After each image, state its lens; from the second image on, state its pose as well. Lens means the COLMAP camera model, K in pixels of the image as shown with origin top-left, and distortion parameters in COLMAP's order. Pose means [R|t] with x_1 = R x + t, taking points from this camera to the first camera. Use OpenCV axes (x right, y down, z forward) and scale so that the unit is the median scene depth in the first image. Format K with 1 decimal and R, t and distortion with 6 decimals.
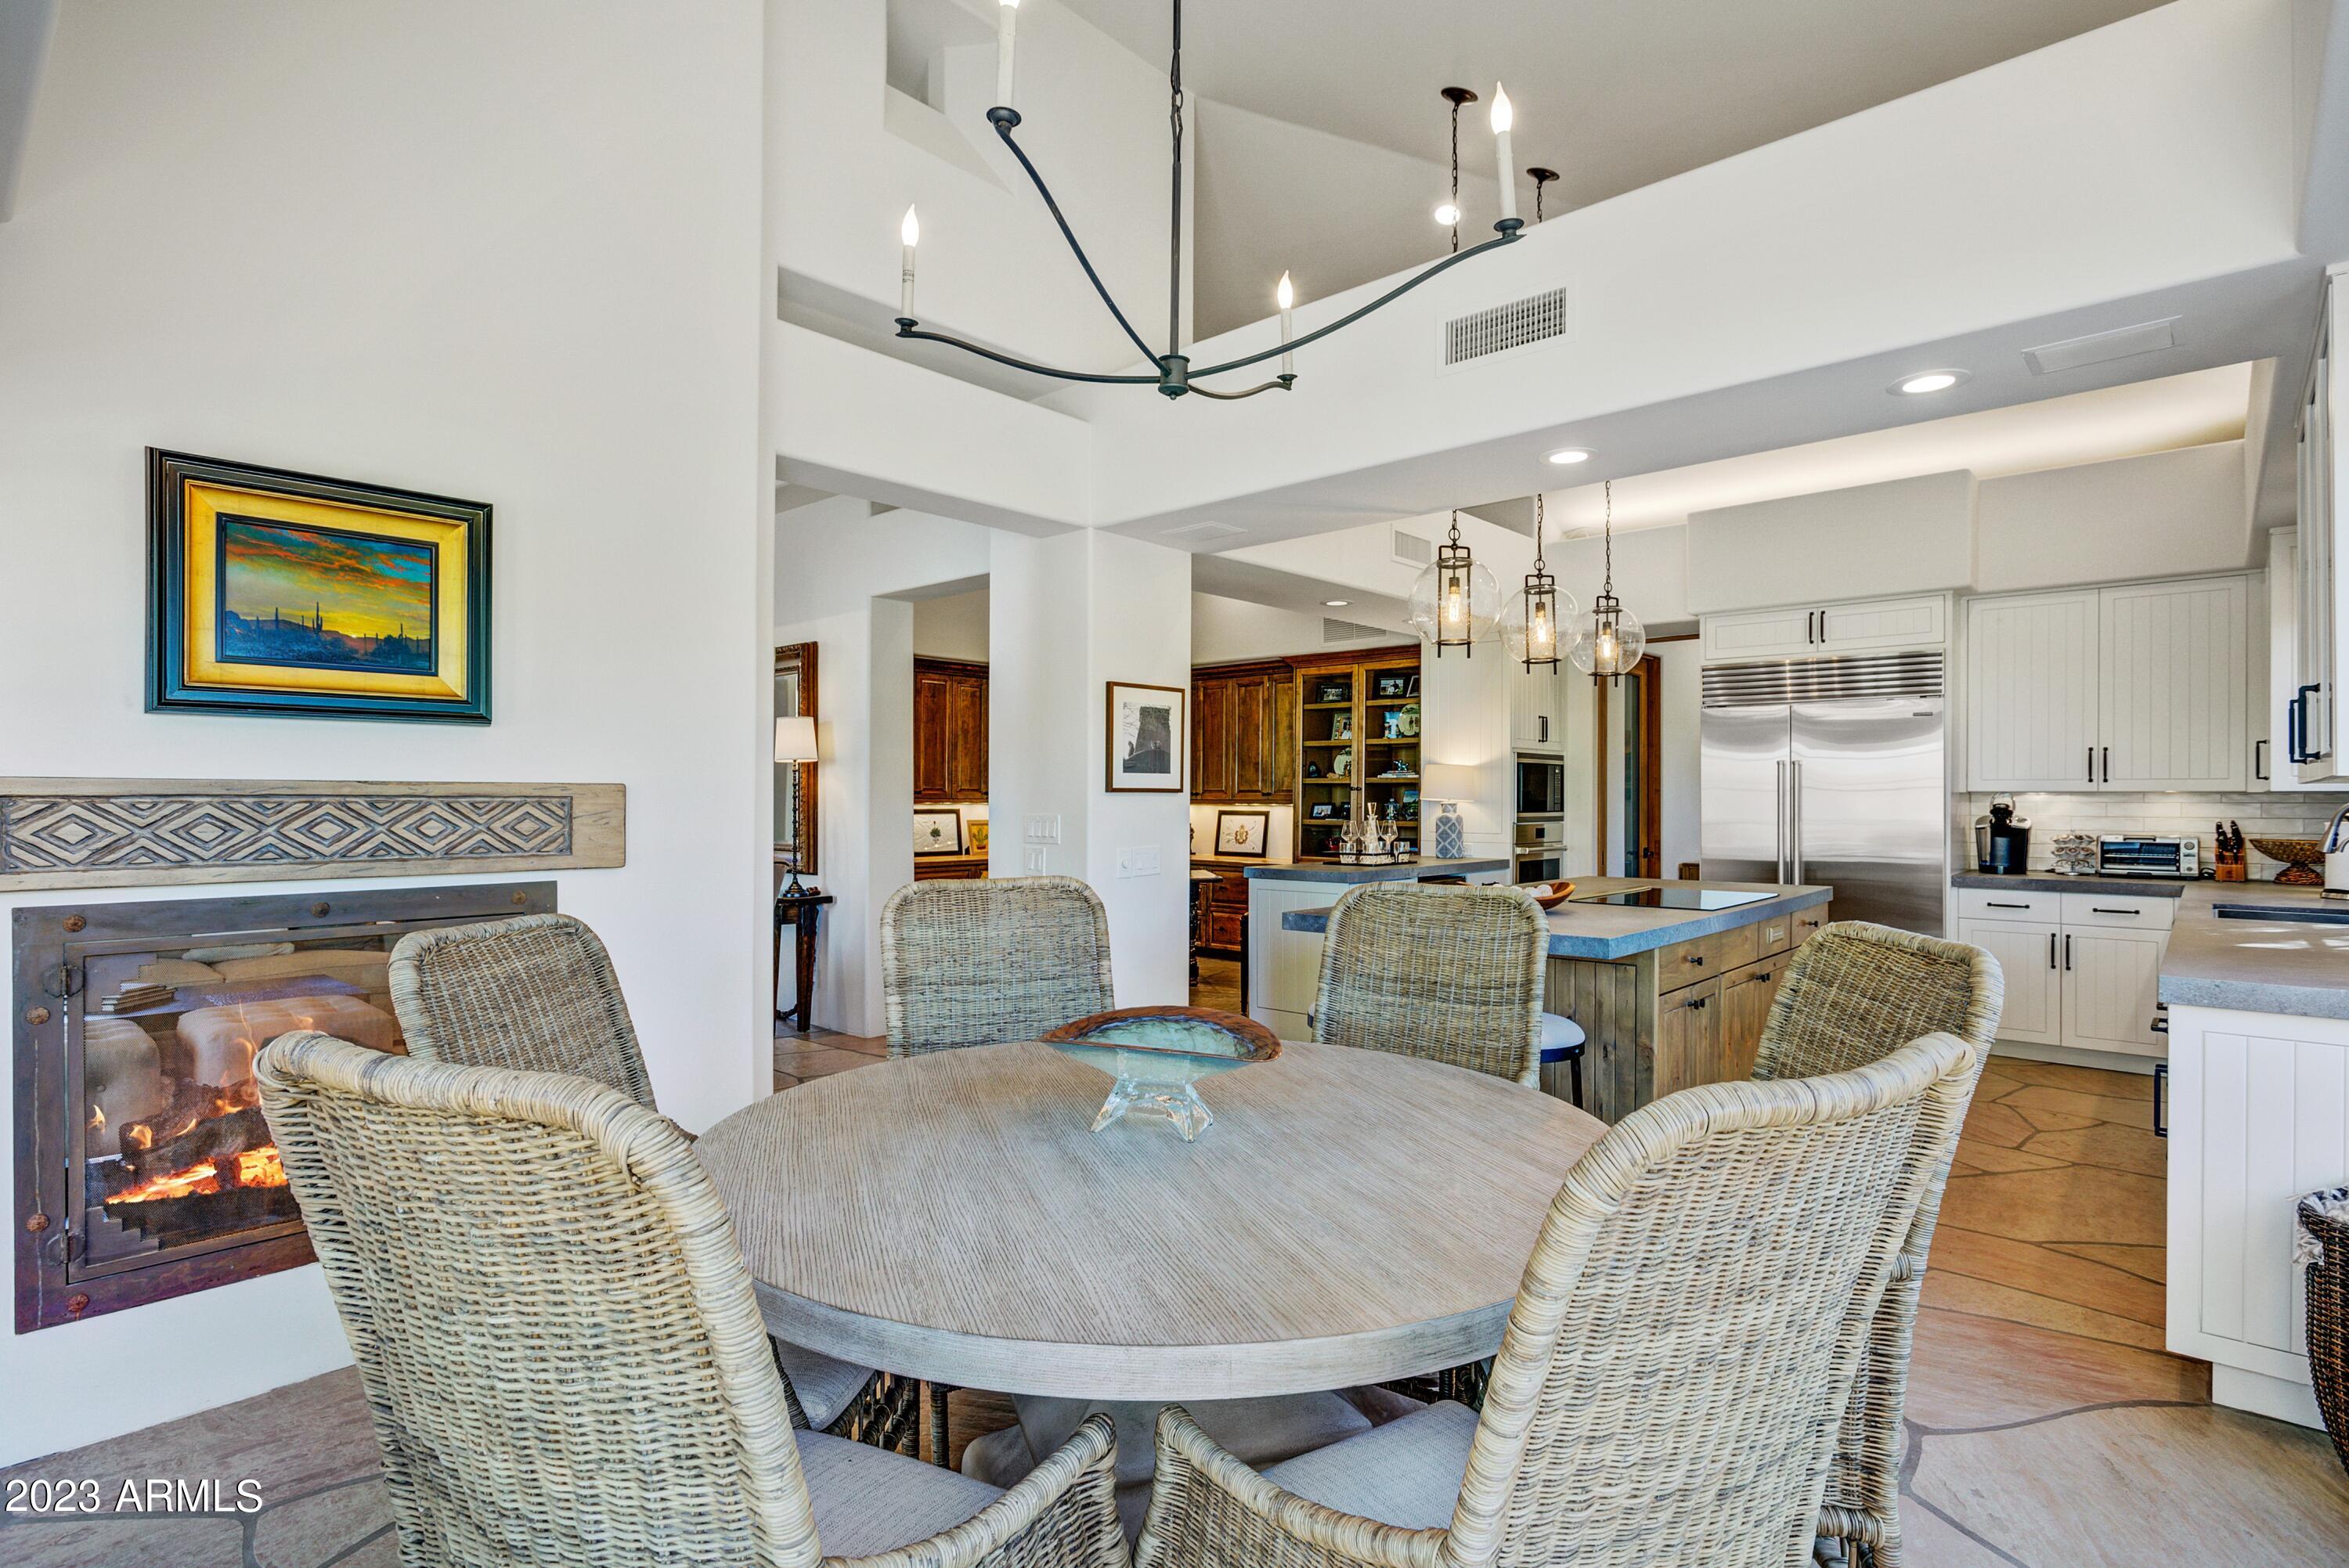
lens RADIAL K [[1180.7, 0, 1134.1], [0, 1180.7, 790.6], [0, 0, 1]] dist [-0.005775, 0.003221]
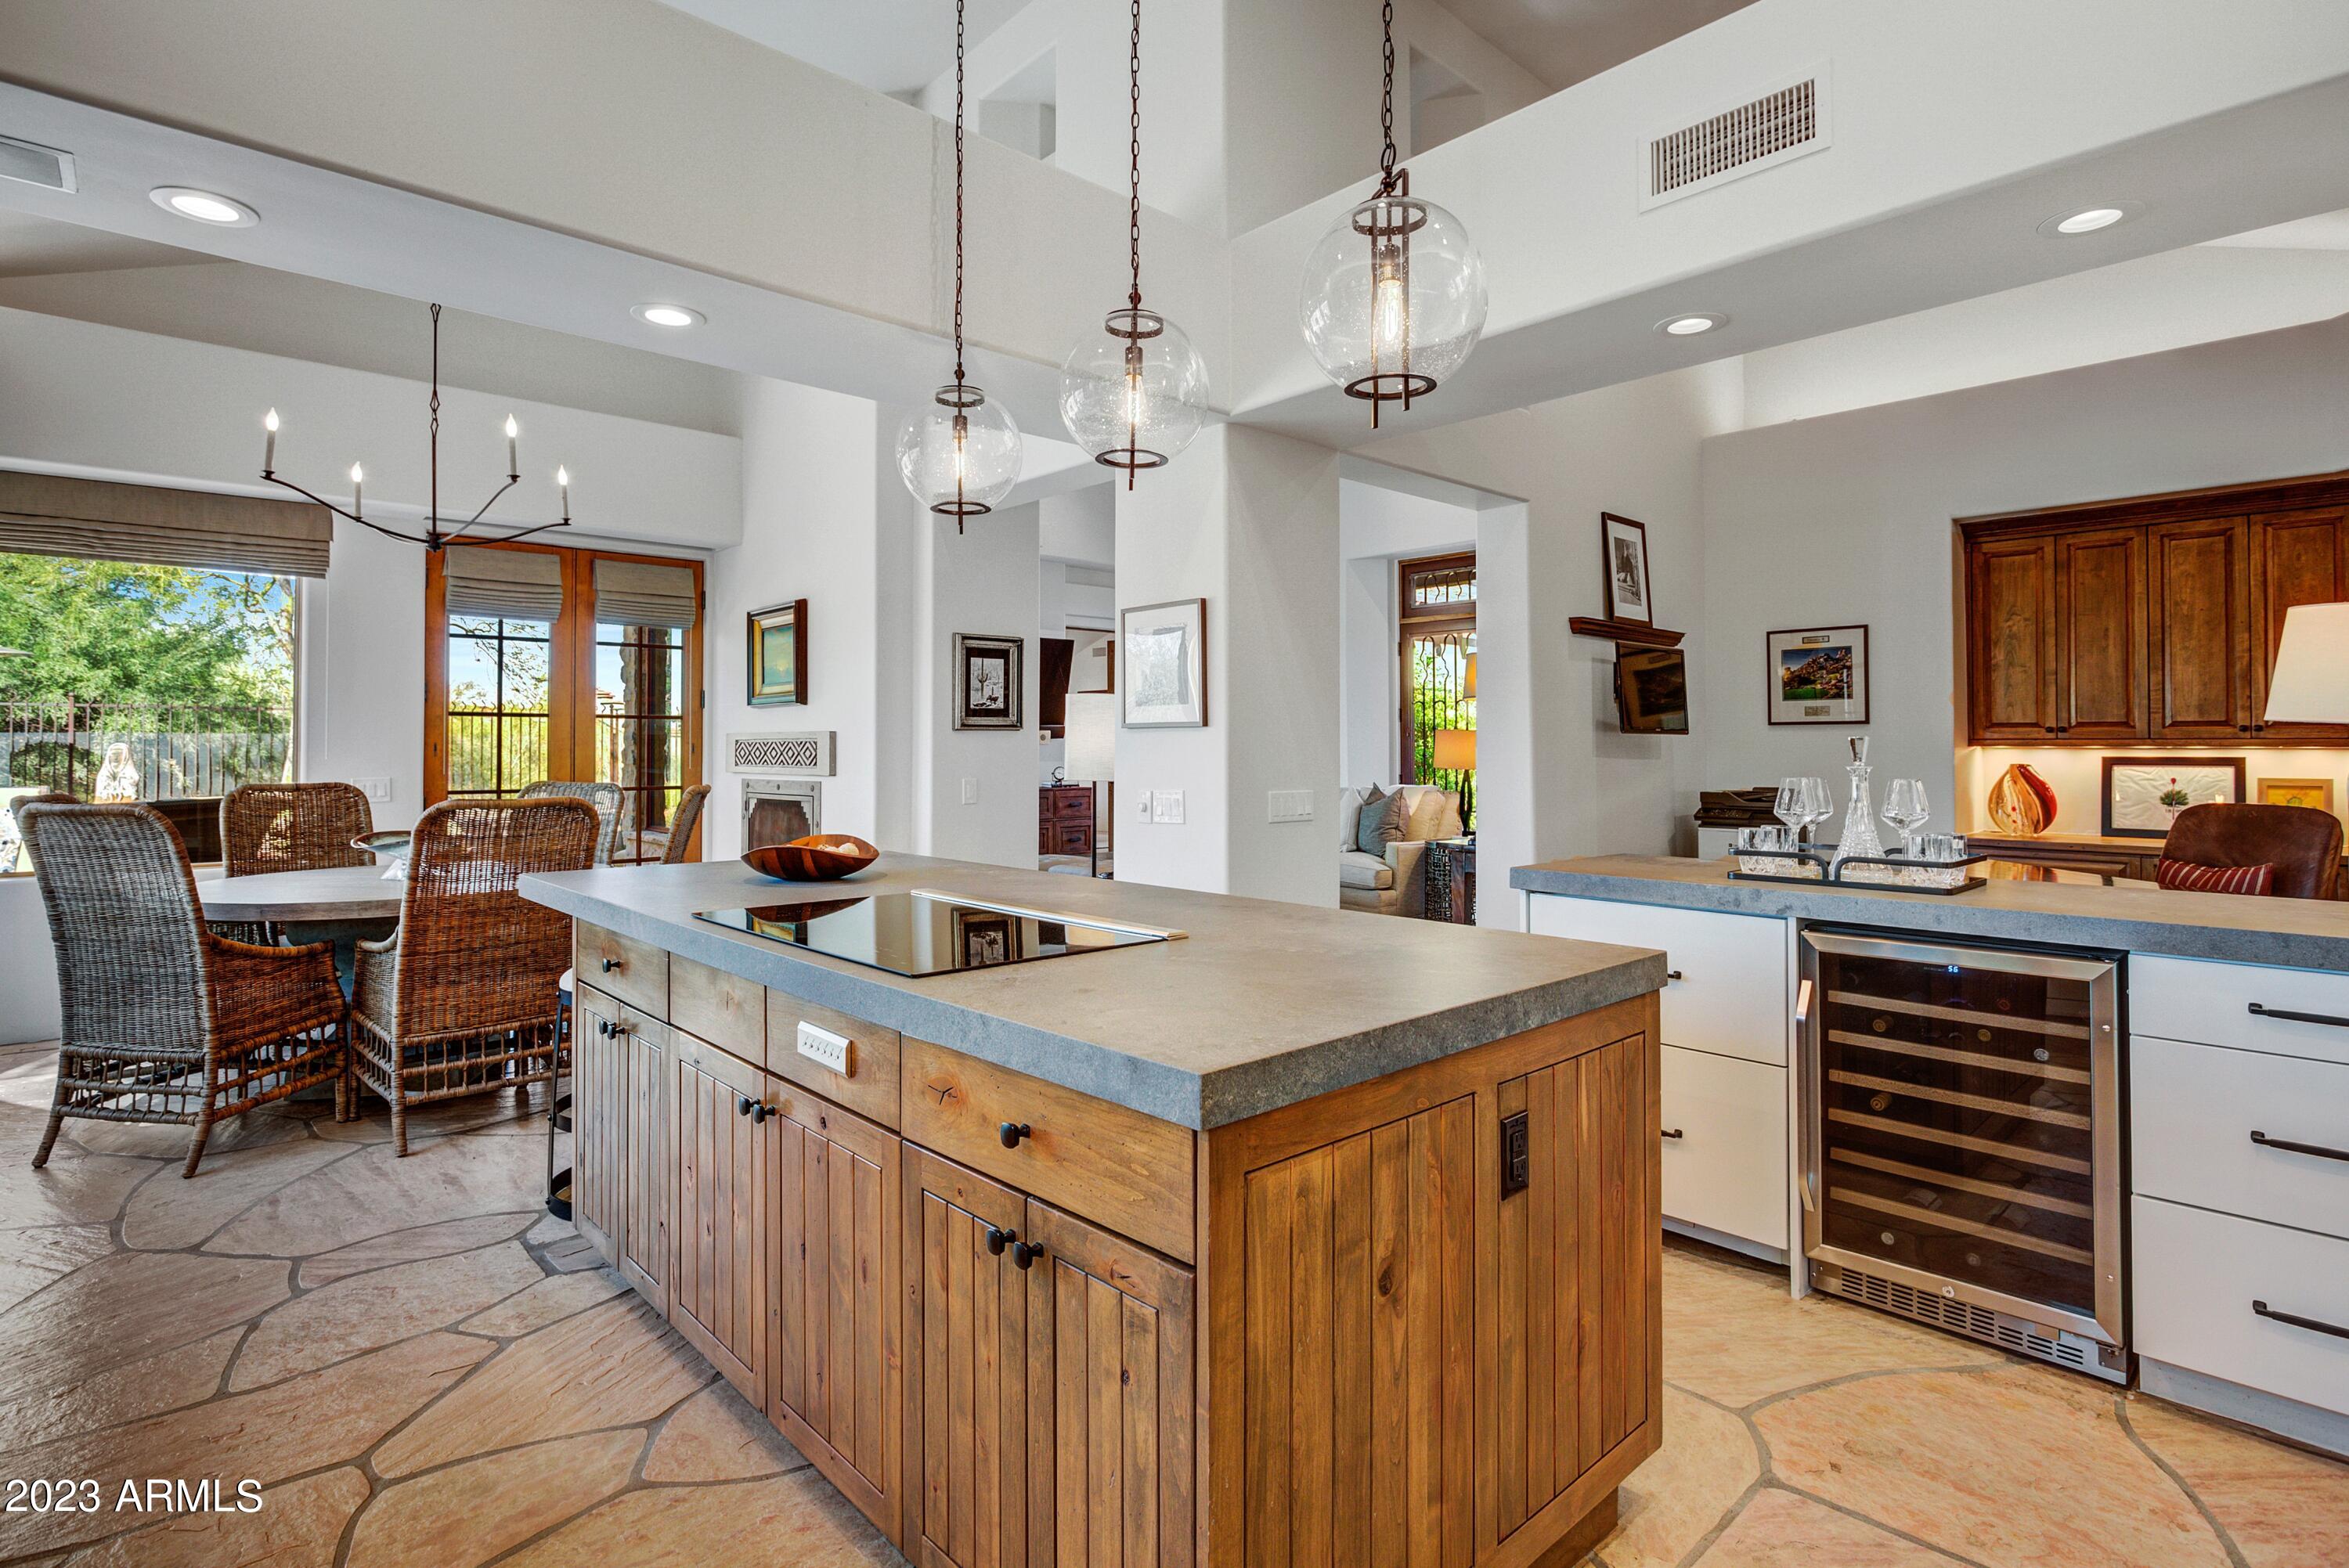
lens RADIAL K [[1180.7, 0, 1144.9], [0, 1180.7, 730.5], [0, 0, 1]] dist [-0.005775, 0.003221]
pose [[-0.098957, -0.015691, -0.994968, 0.686998], [0.004347, 0.999859, -0.016201, 0.014630], [0.995082, -0.005928, -0.098875, 0.841509]]
